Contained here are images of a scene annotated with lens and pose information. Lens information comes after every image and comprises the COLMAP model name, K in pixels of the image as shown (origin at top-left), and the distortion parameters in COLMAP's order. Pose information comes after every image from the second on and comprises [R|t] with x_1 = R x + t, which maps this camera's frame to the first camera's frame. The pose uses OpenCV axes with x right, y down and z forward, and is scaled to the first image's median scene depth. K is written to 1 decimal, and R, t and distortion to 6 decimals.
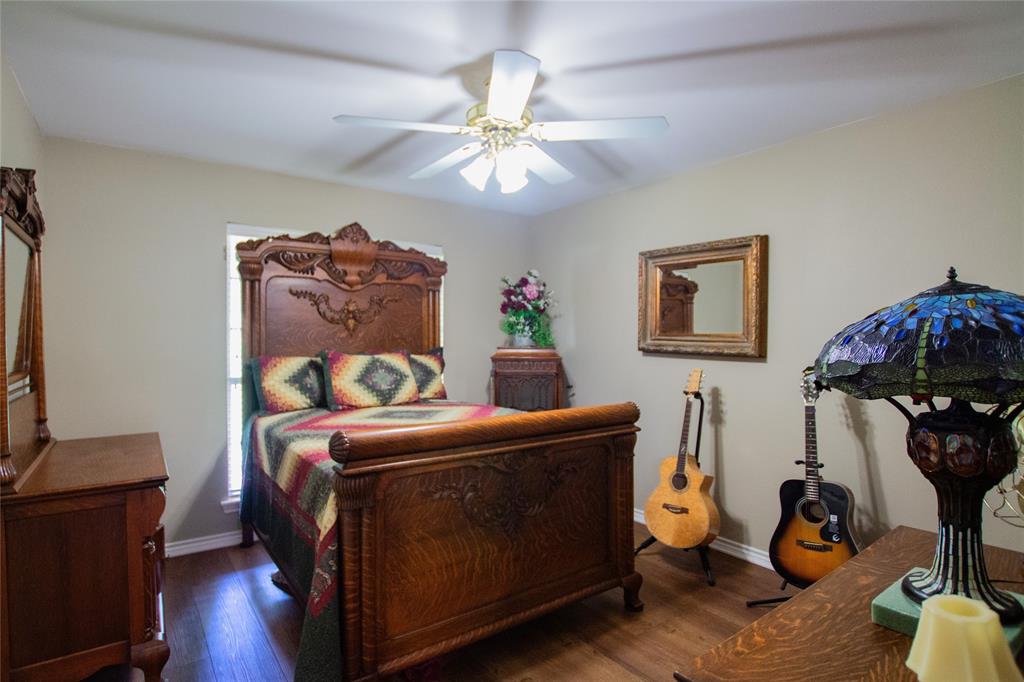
lens RADIAL K [[516.8, 0, 505.6], [0, 516.8, 334.7], [0, 0, 1]] dist [-0.032502, 0.000792]
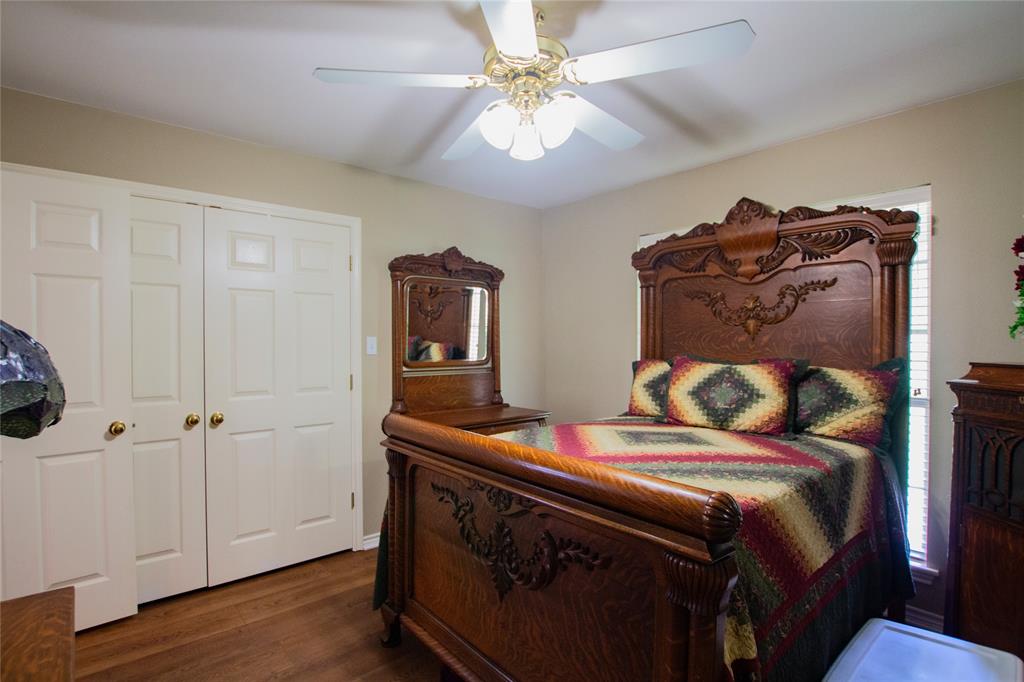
lens RADIAL K [[516.8, 0, 508.6], [0, 516.8, 346.0], [0, 0, 1]] dist [-0.032502, 0.000792]
pose [[0.044555, 0.005941, -0.998989, 0.501701], [-0.000853, 0.999982, 0.005909, 0.007401], [0.999007, 0.000589, 0.044559, 0.621172]]
